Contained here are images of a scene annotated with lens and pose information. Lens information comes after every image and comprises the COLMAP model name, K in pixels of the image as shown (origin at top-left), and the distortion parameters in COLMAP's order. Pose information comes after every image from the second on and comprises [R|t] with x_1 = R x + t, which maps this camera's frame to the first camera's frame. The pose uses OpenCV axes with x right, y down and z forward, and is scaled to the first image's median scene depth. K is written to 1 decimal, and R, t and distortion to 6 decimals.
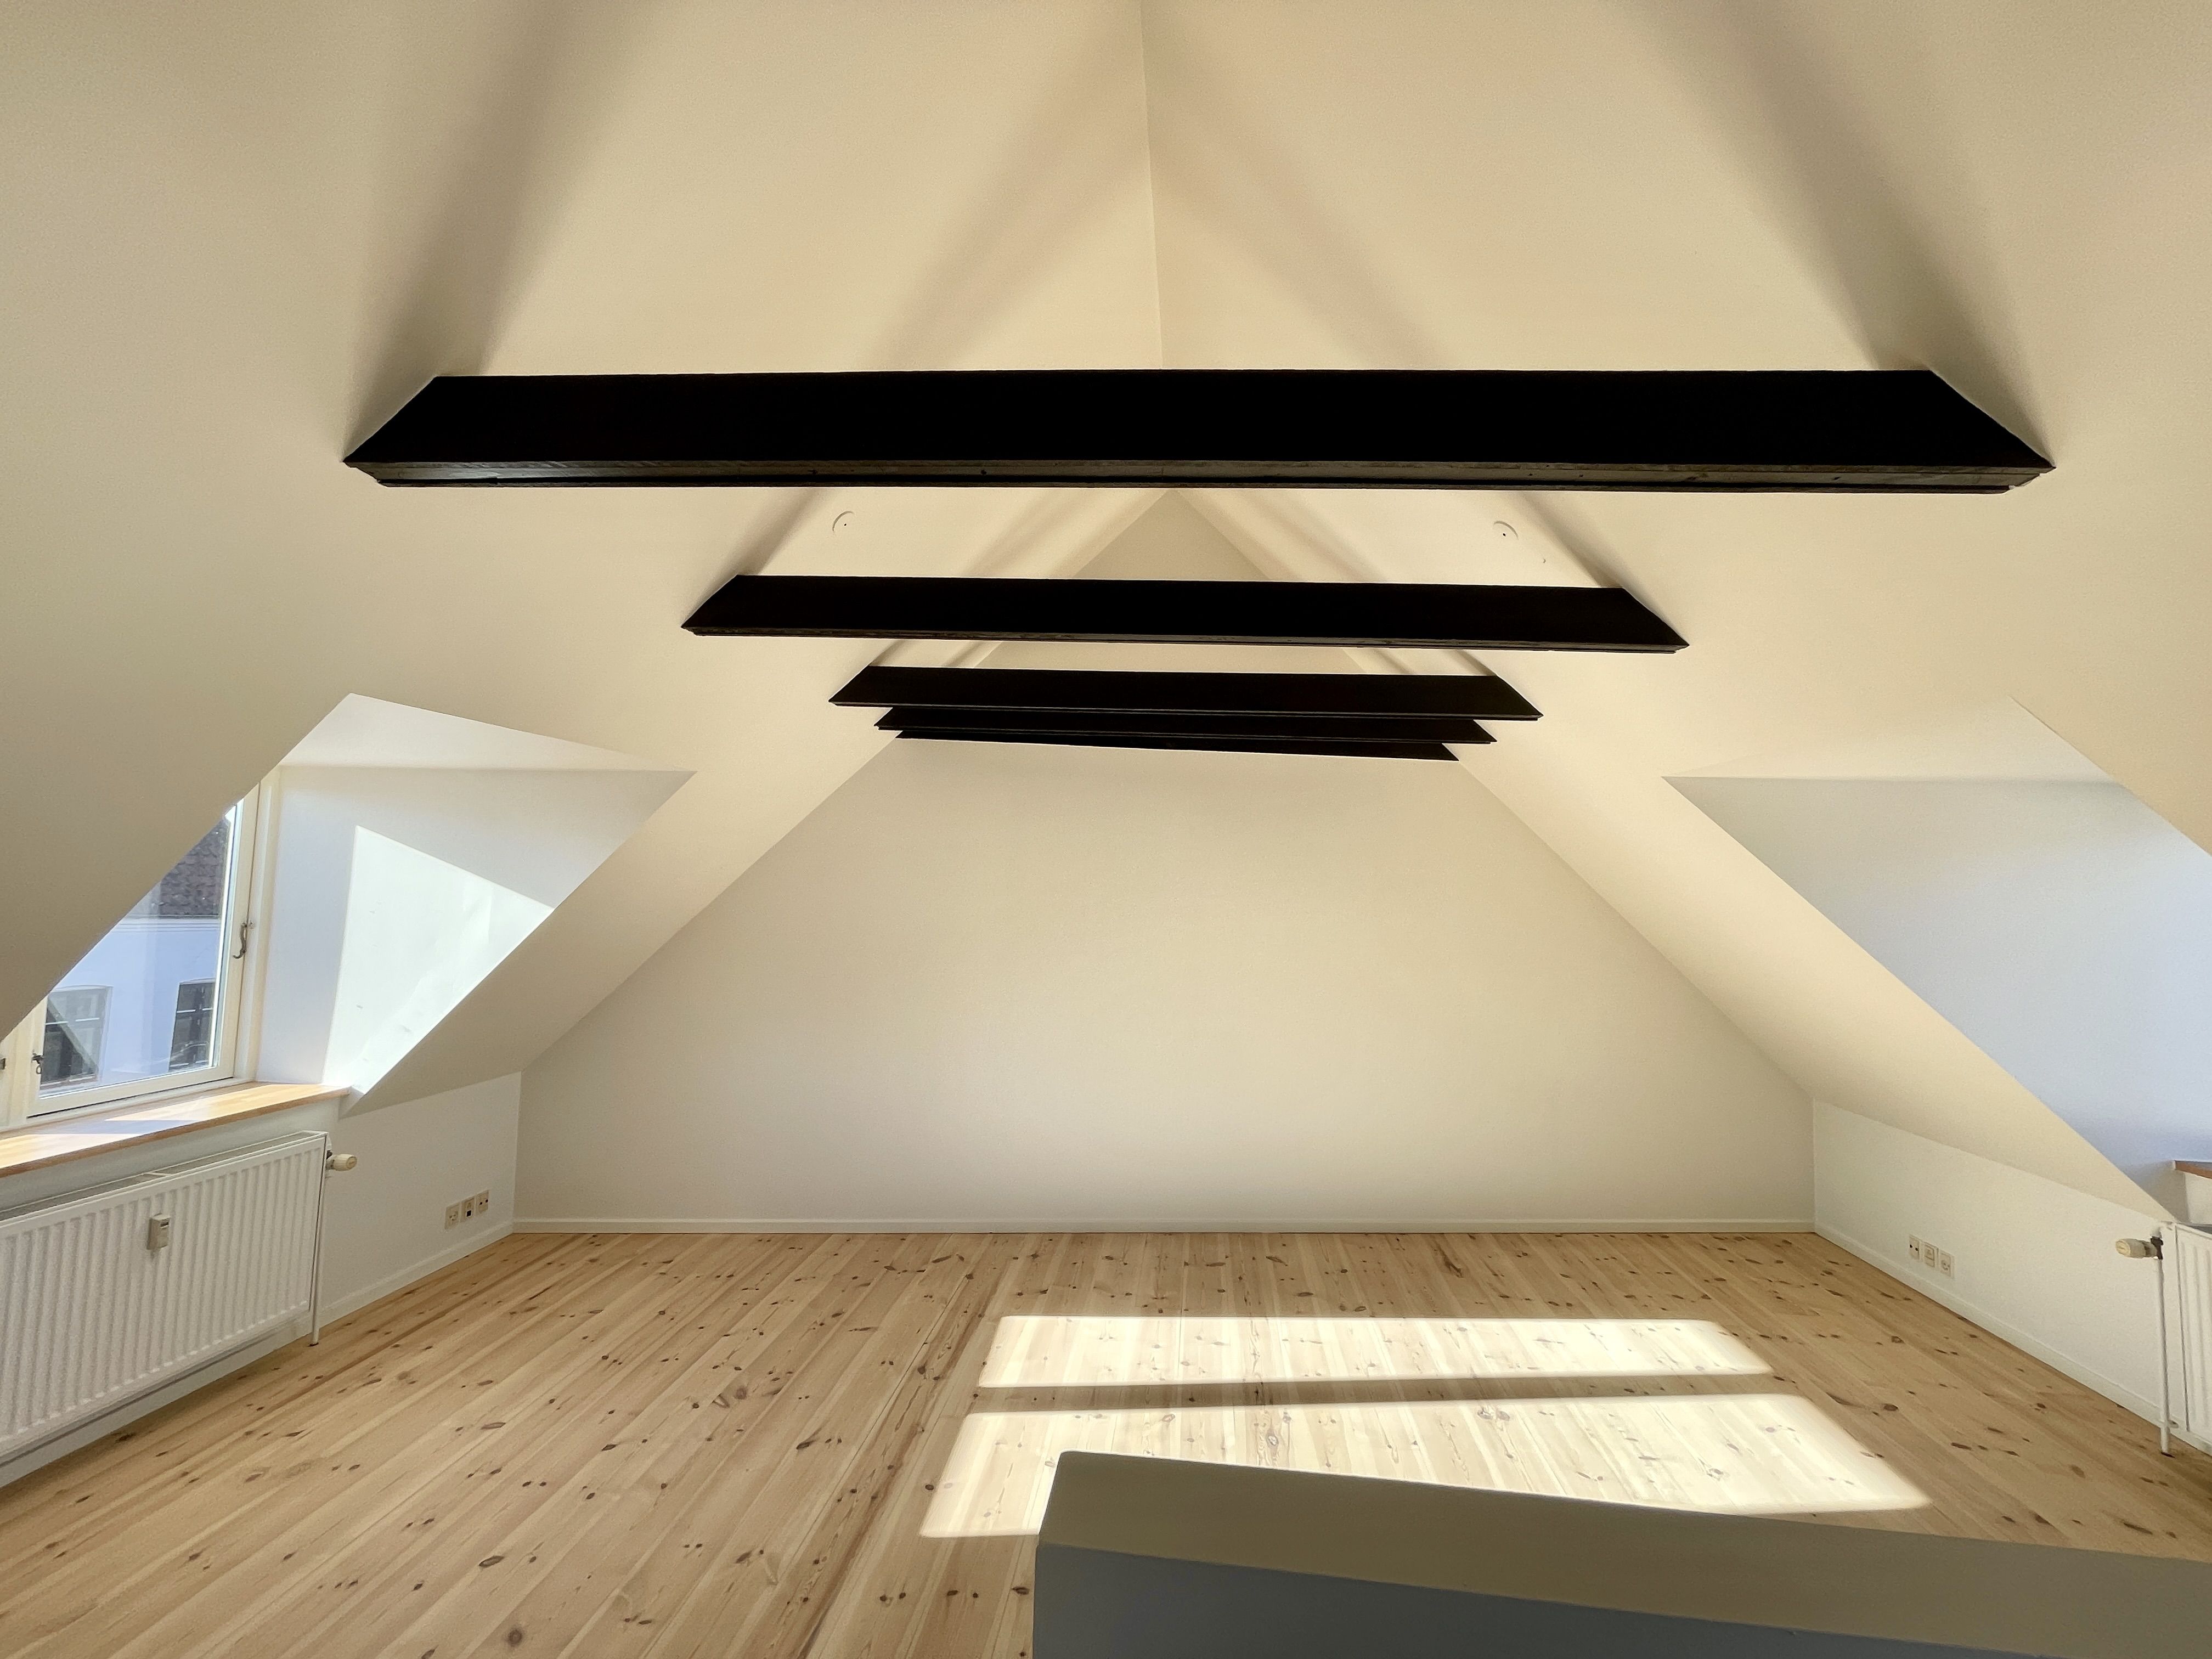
lens RADIAL K [[880.1, 0, 1106.0], [0, 880.1, 829.5], [0, 0, 1]] dist [-0.000355, -0.002636]
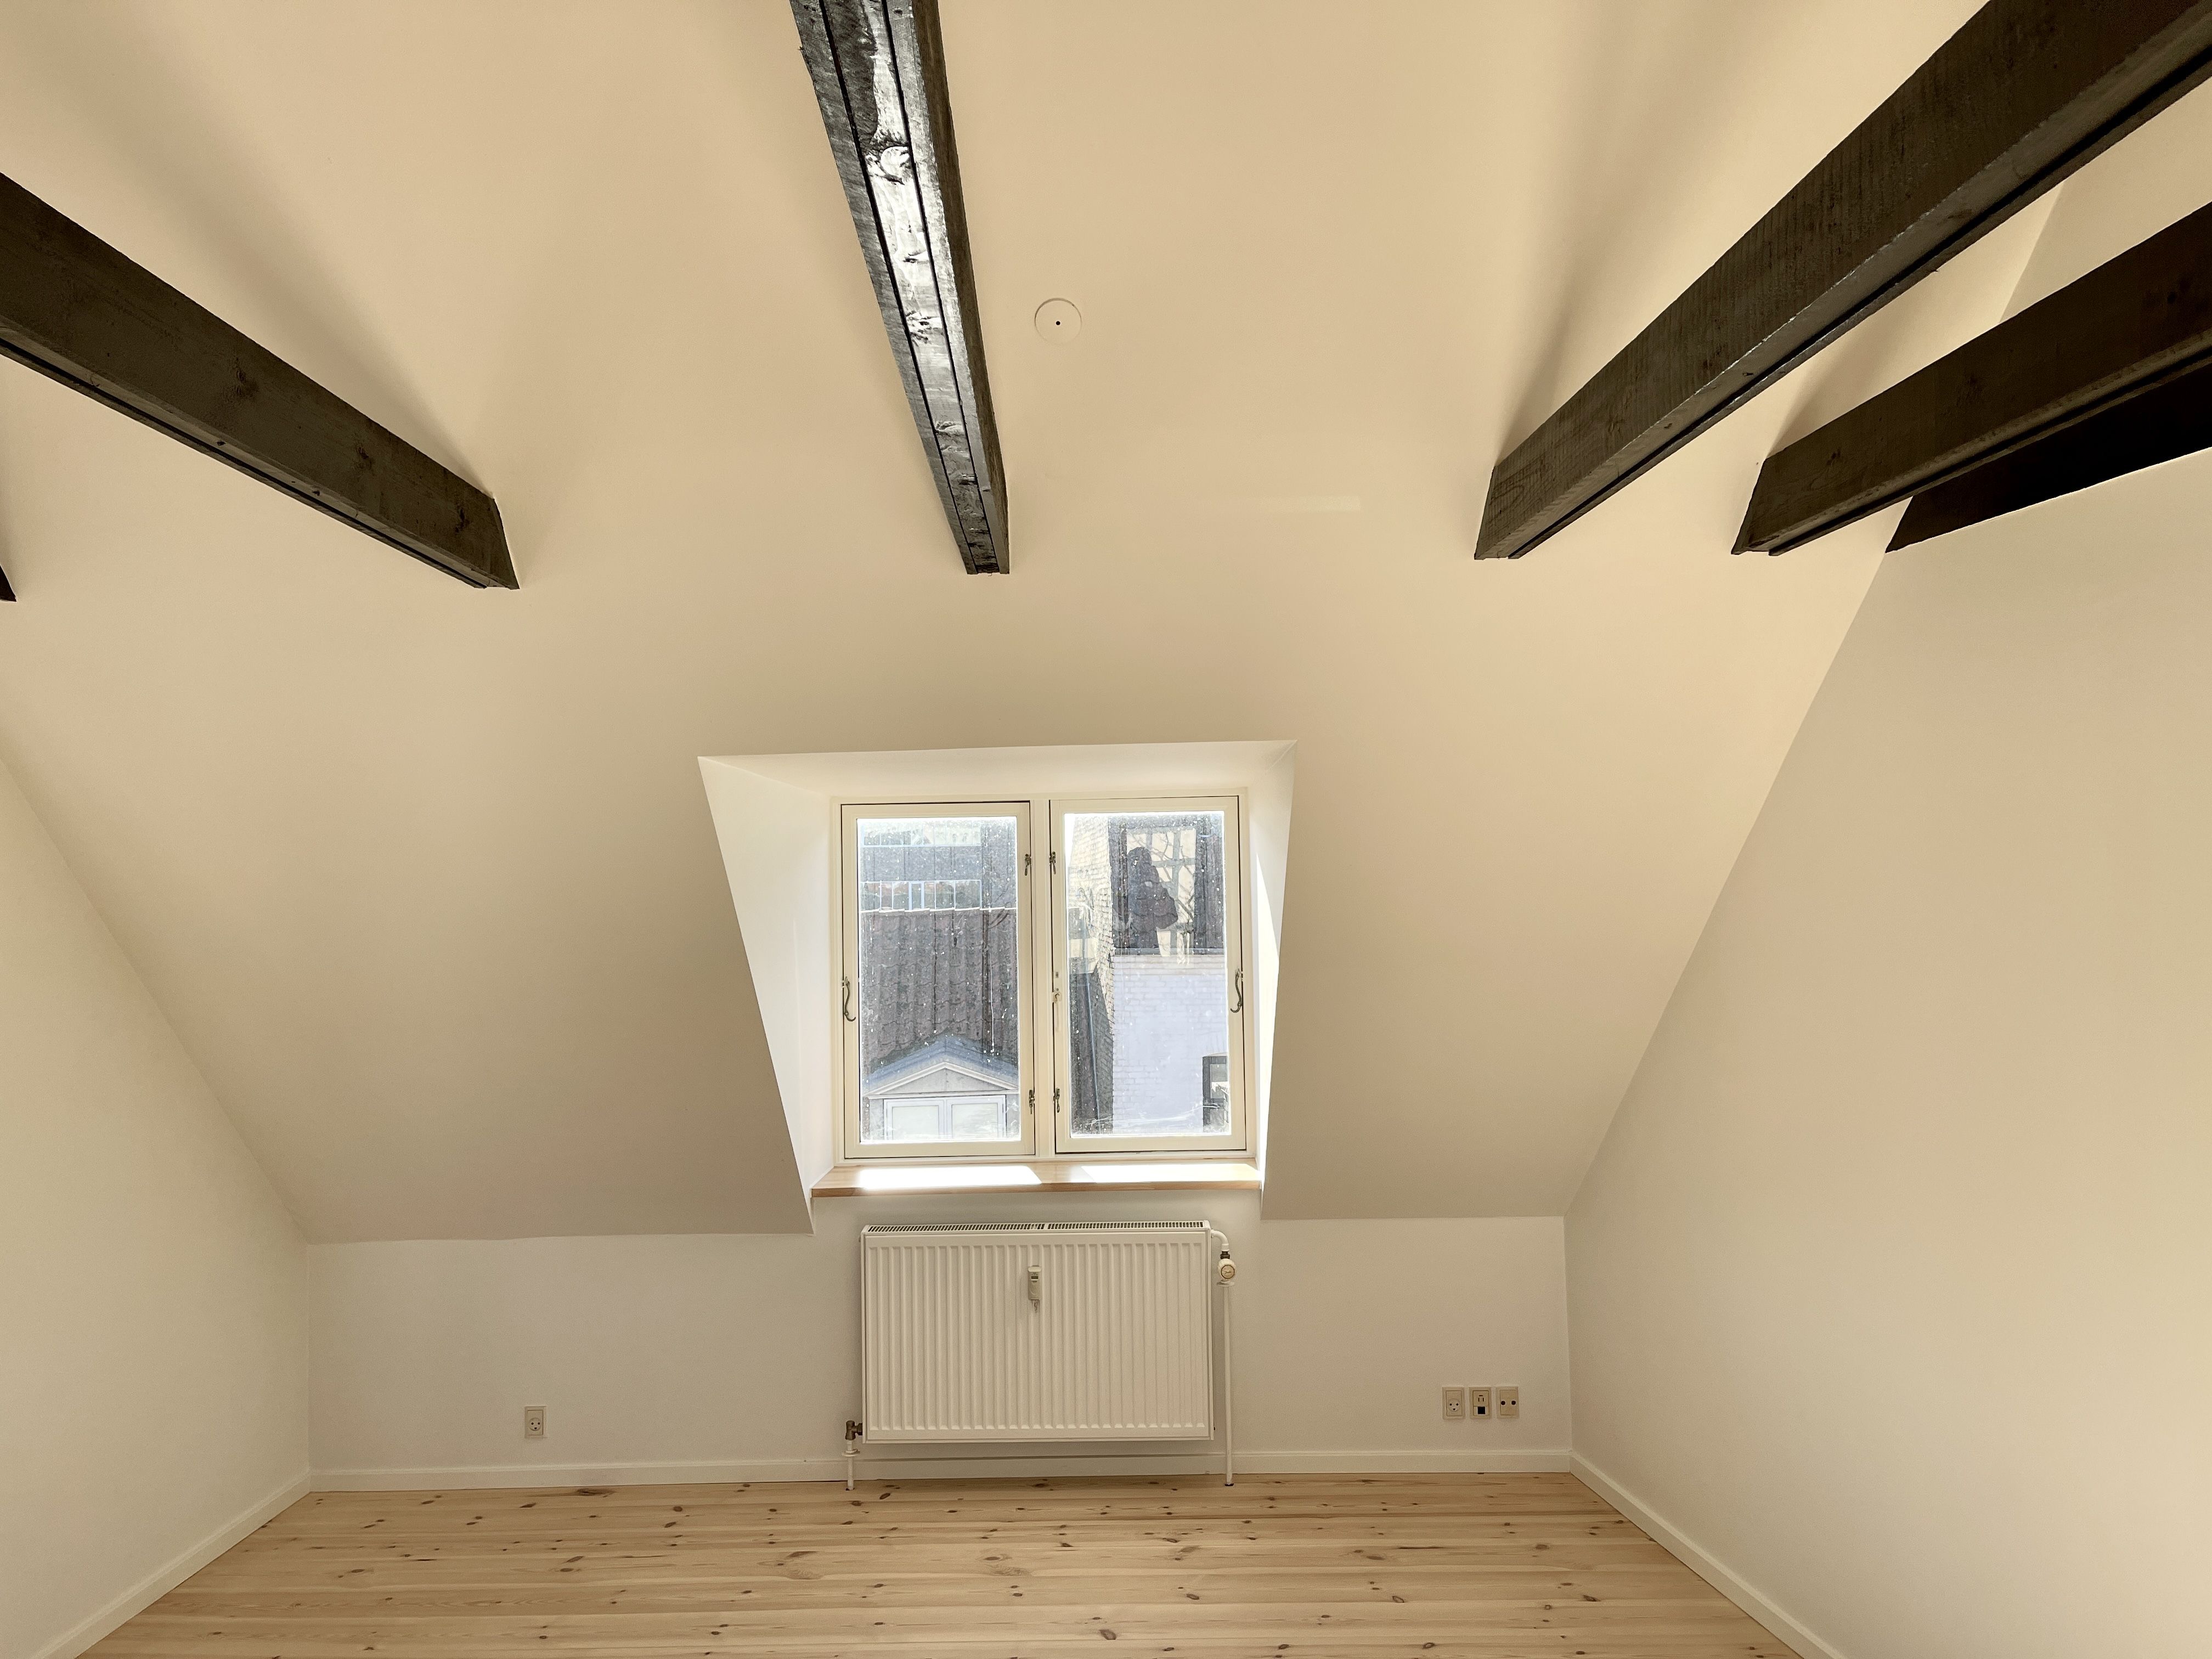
lens RADIAL K [[1653.3, 0, 1106.0], [0, 1653.3, 829.5], [0, 0, 1]] dist [0.034011, -0.007733]
pose [[0.096742, -0.065536, -0.993149, 0.667325], [0.083222, 0.994868, -0.057543, 0.052758], [0.991824, -0.077085, 0.101700, 0.759708]]
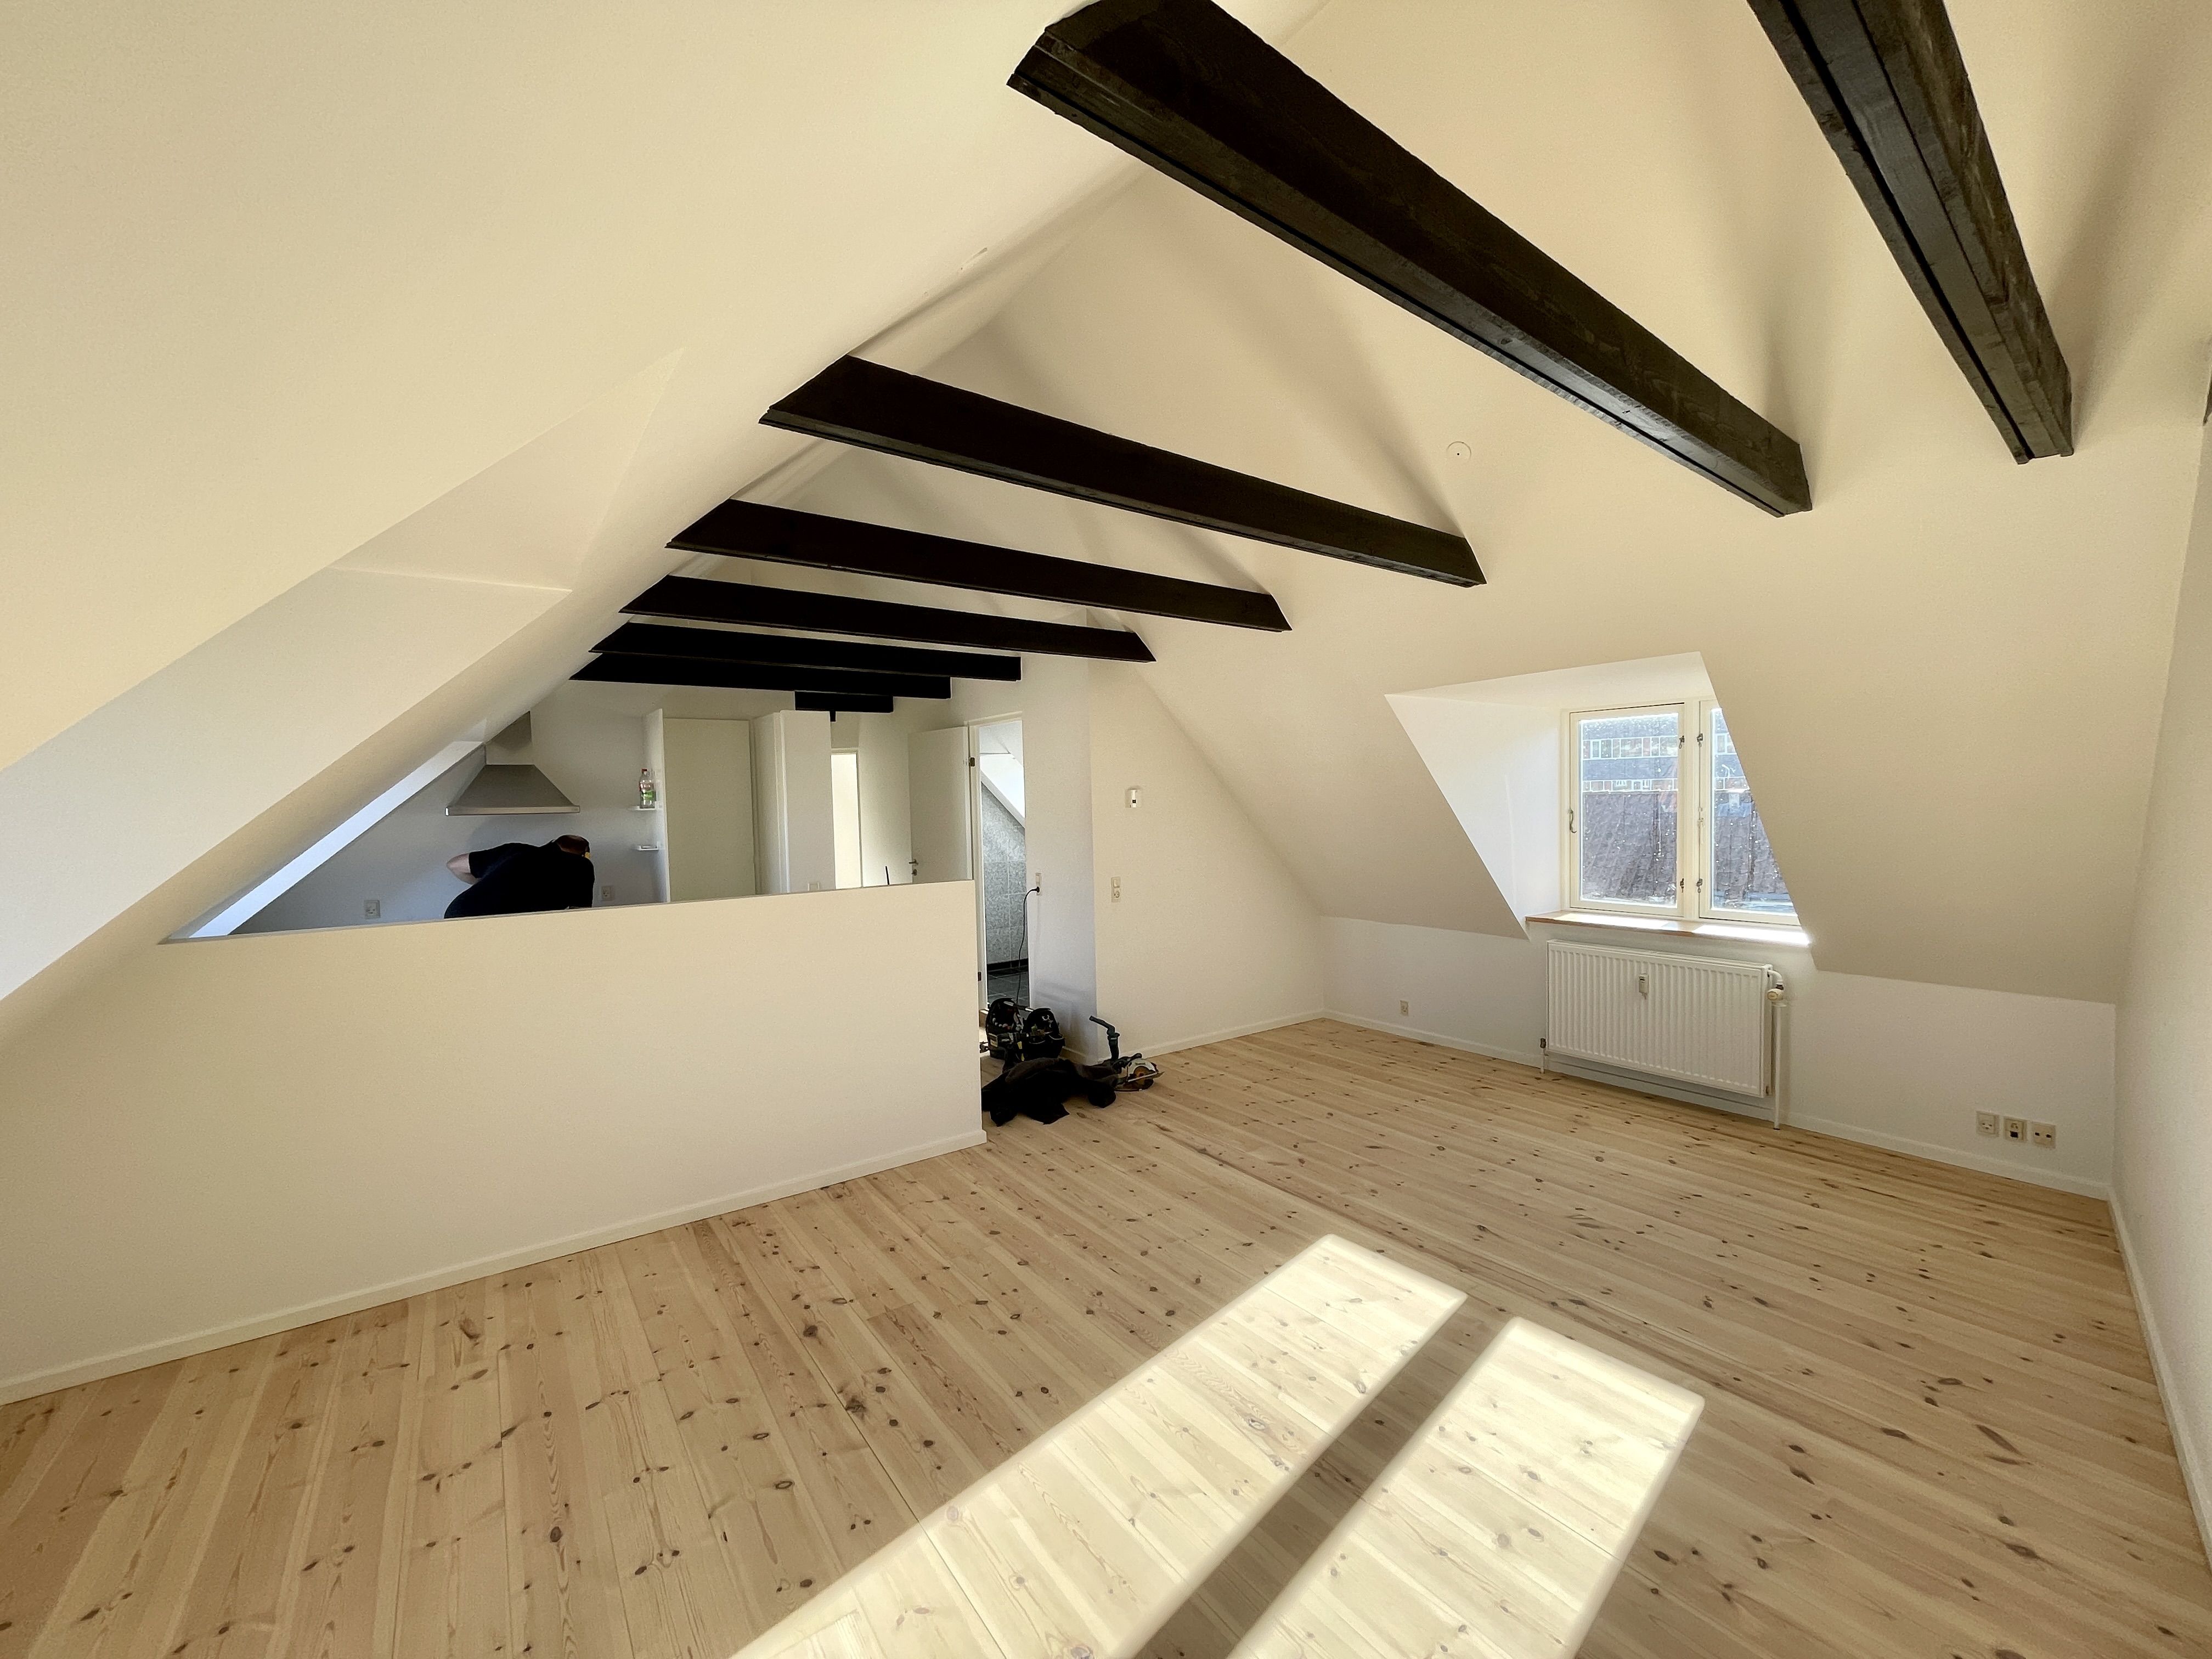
lens RADIAL K [[897.4, 0, 1106.0], [0, 897.4, 829.5], [0, 0, 1]] dist [-0.000133, 0.000099]
pose [[-0.730754, 0.013536, -0.682507, 0.716660], [0.043992, 0.998659, -0.027296, 0.132025], [0.681222, -0.049972, -0.730369, 1.292803]]
